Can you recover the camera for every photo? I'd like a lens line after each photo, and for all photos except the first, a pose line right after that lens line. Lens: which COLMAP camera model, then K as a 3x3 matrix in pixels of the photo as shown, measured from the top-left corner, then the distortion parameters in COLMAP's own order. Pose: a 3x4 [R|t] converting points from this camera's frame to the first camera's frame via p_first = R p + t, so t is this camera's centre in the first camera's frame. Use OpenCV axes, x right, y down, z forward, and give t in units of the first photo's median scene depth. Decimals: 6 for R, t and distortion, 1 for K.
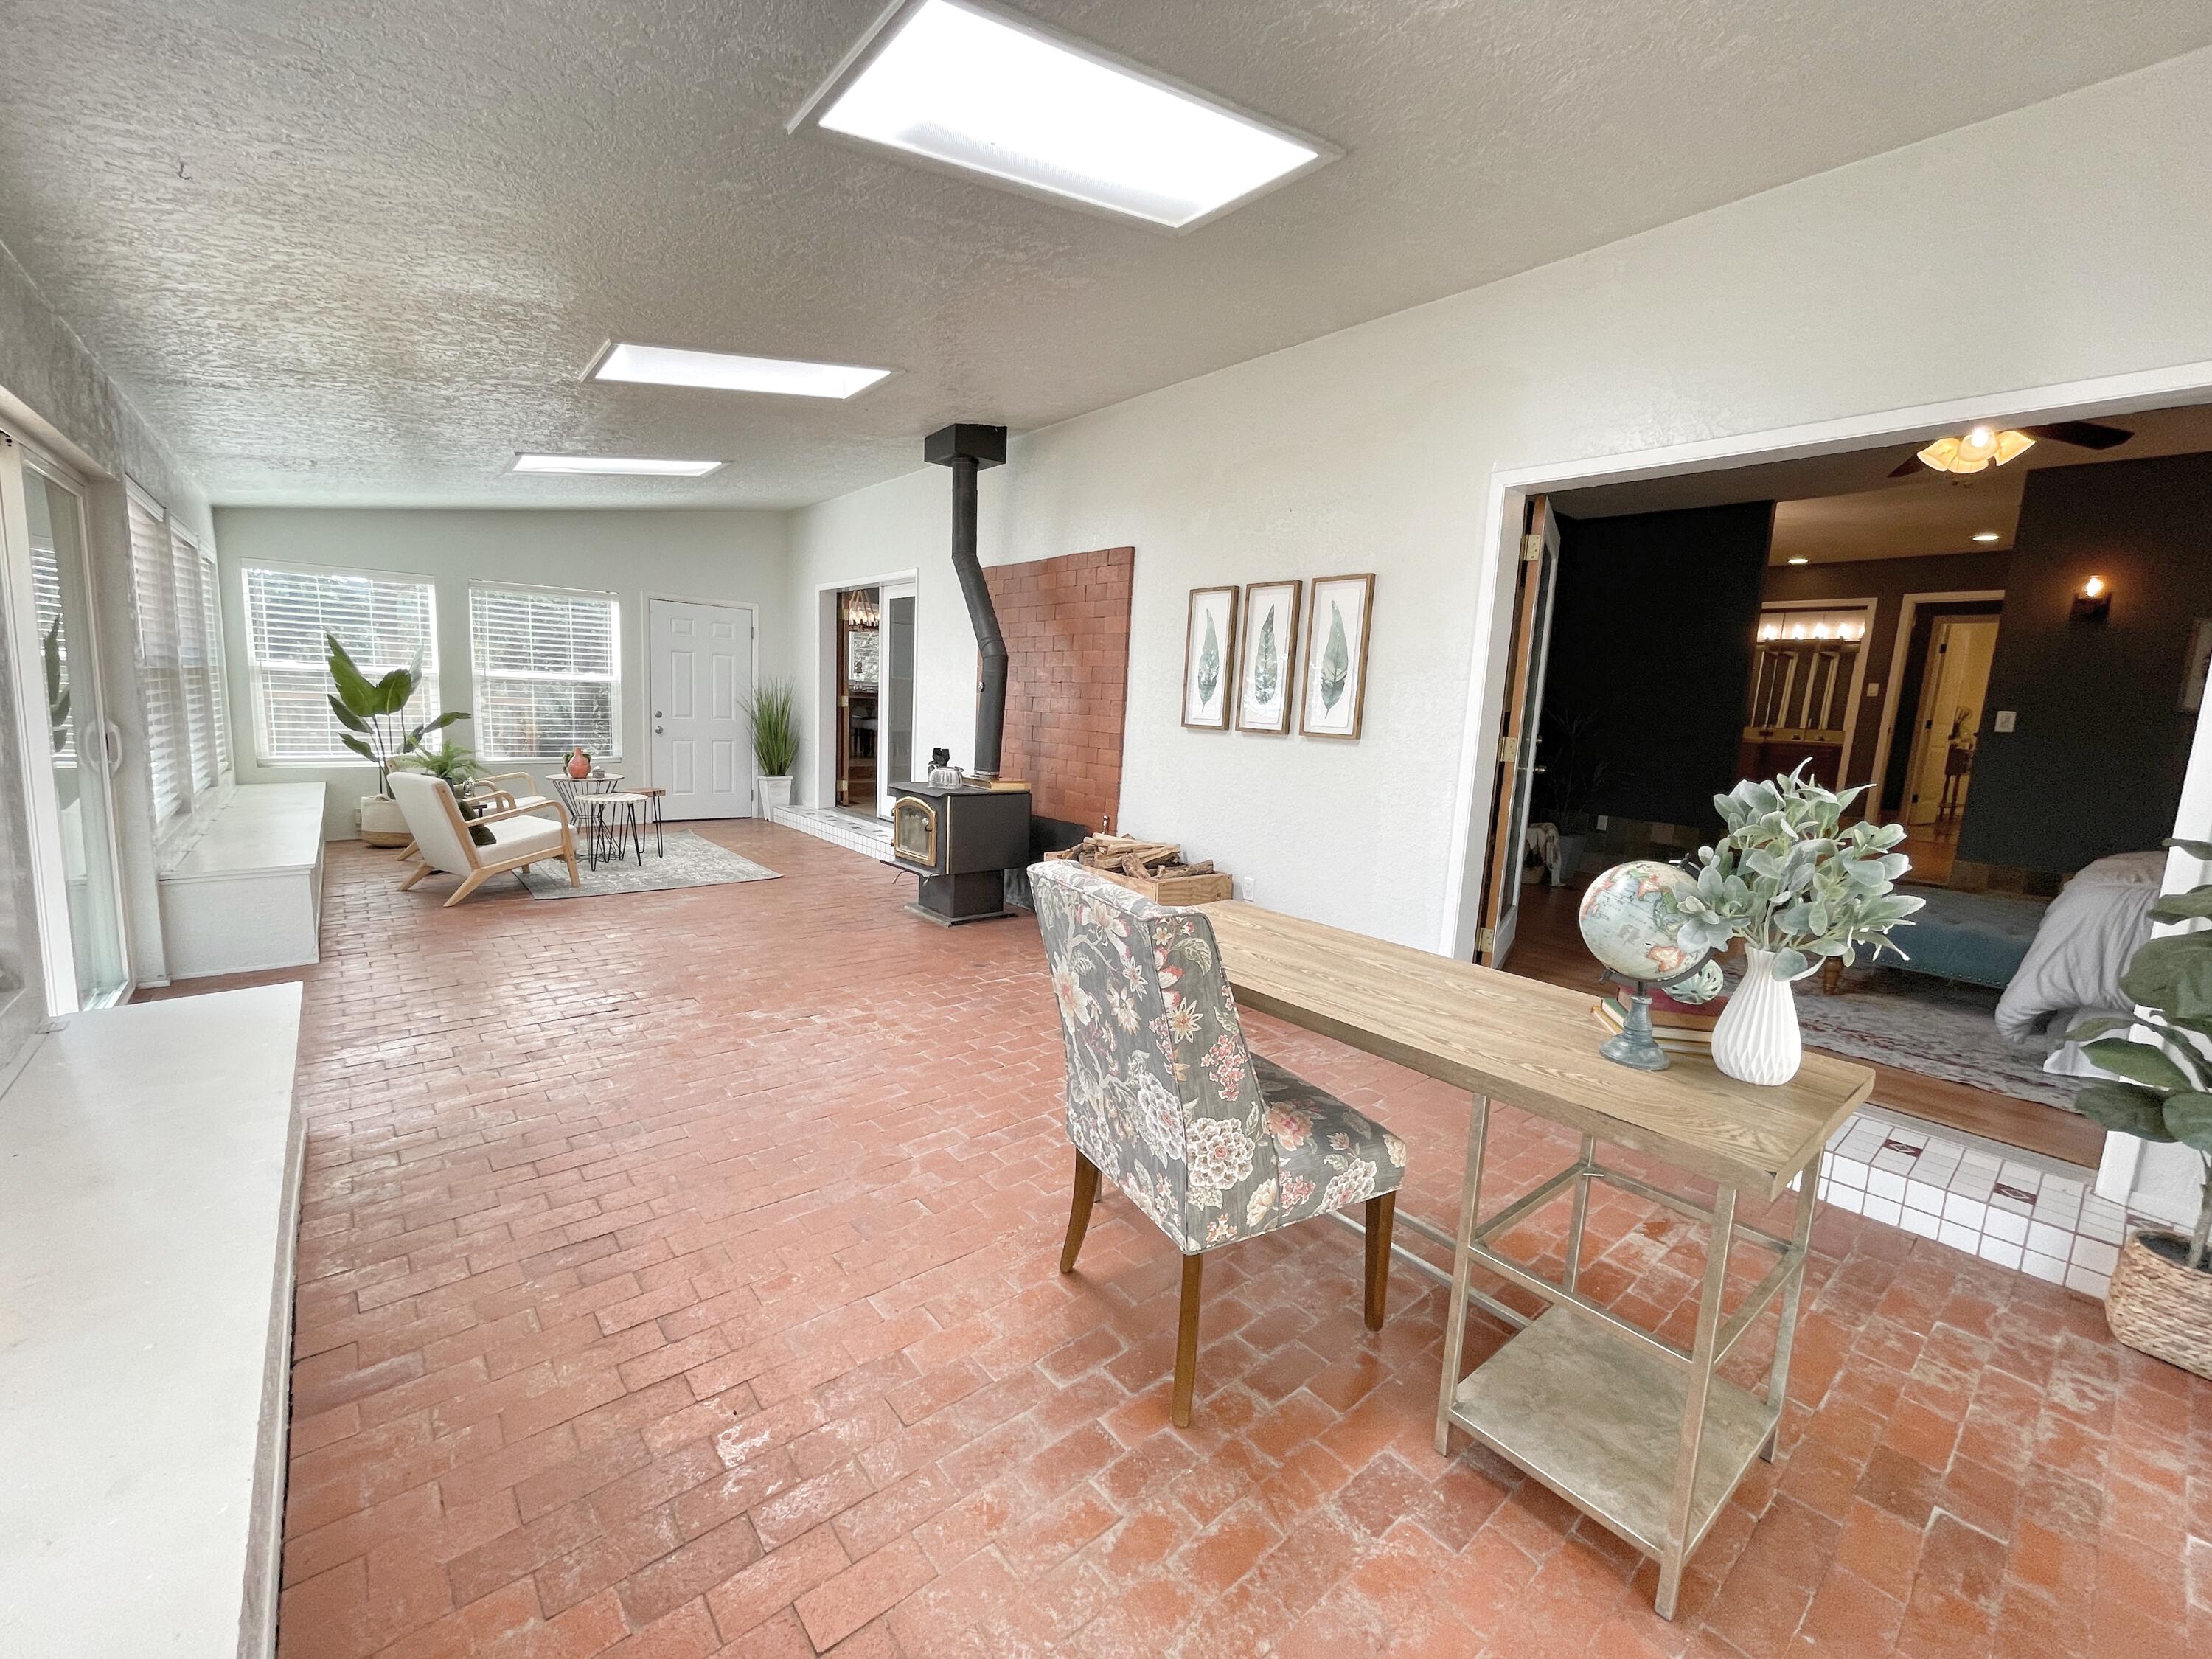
lens RADIAL K [[898.5, 0, 1092.8], [0, 898.5, 828.4], [0, 0, 1]] dist [-0.004802, 0.001633]
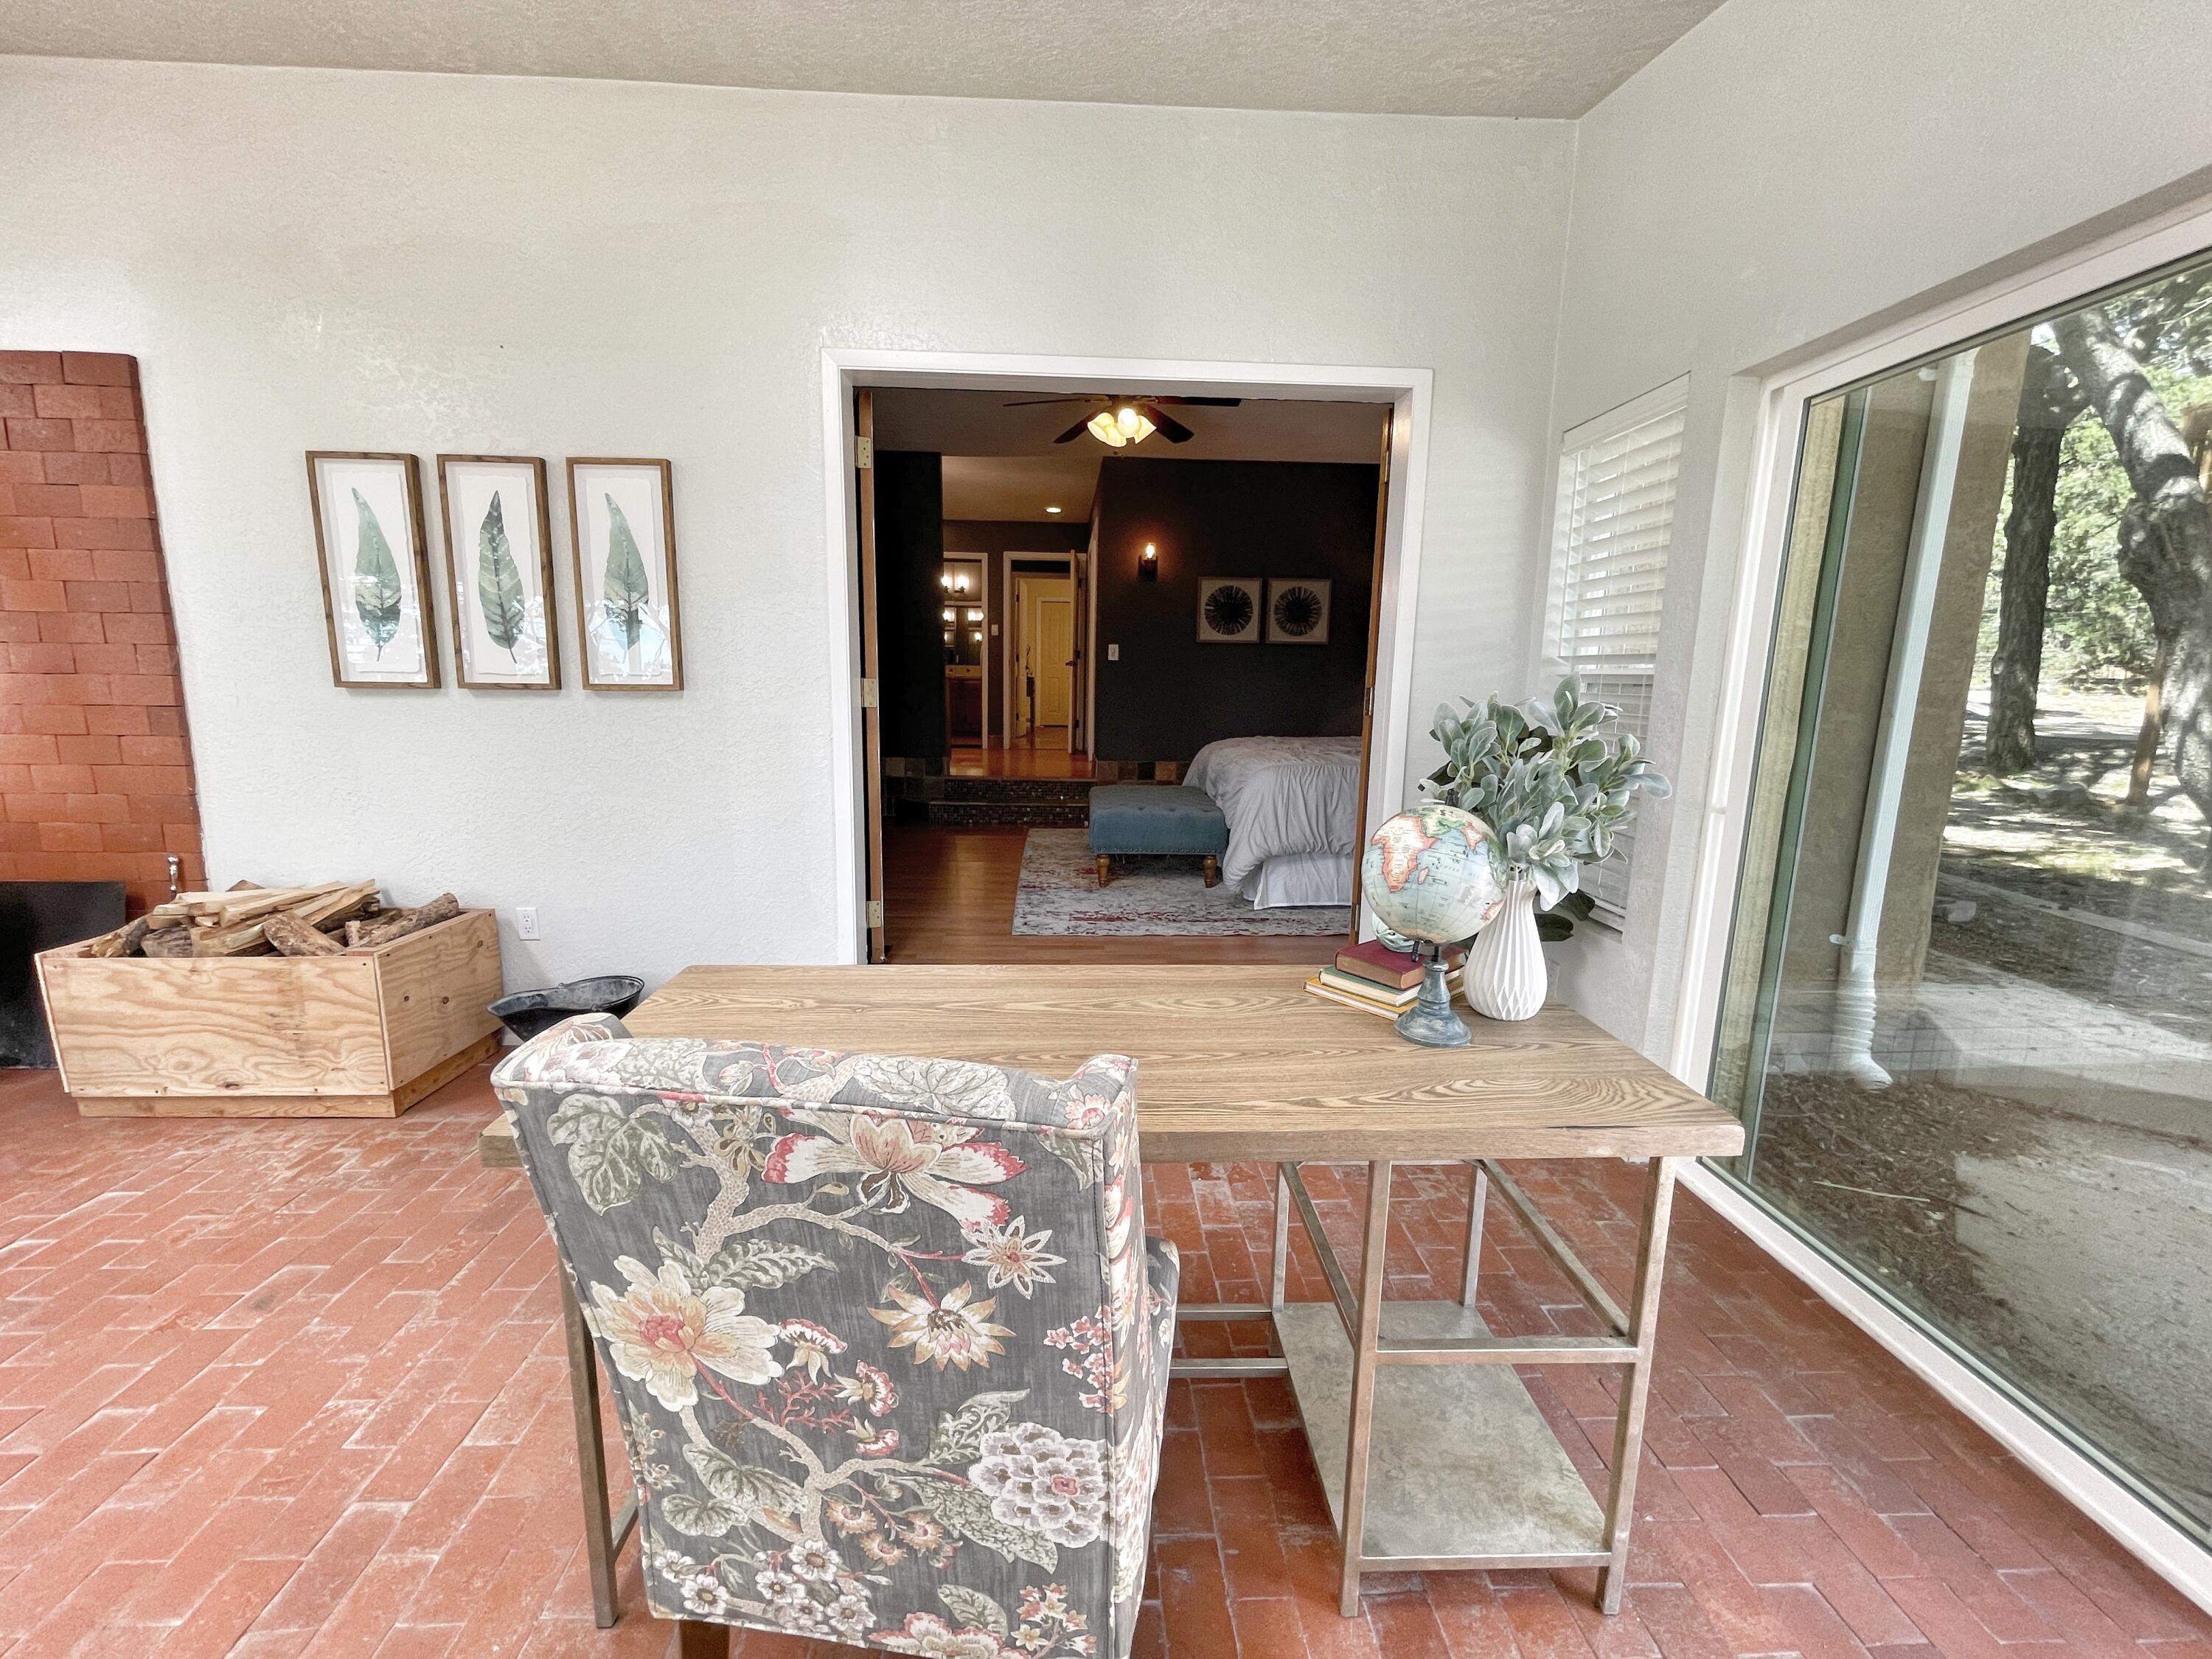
lens RADIAL K [[898.5, 0, 1091.1], [0, 898.5, 826.6], [0, 0, 1]] dist [-0.004802, 0.001633]
pose [[0.604660, -0.170551, 0.778009, -0.092978], [0.126945, 0.984955, 0.117257, -0.033170], [-0.786302, 0.027864, 0.617214, 0.286008]]
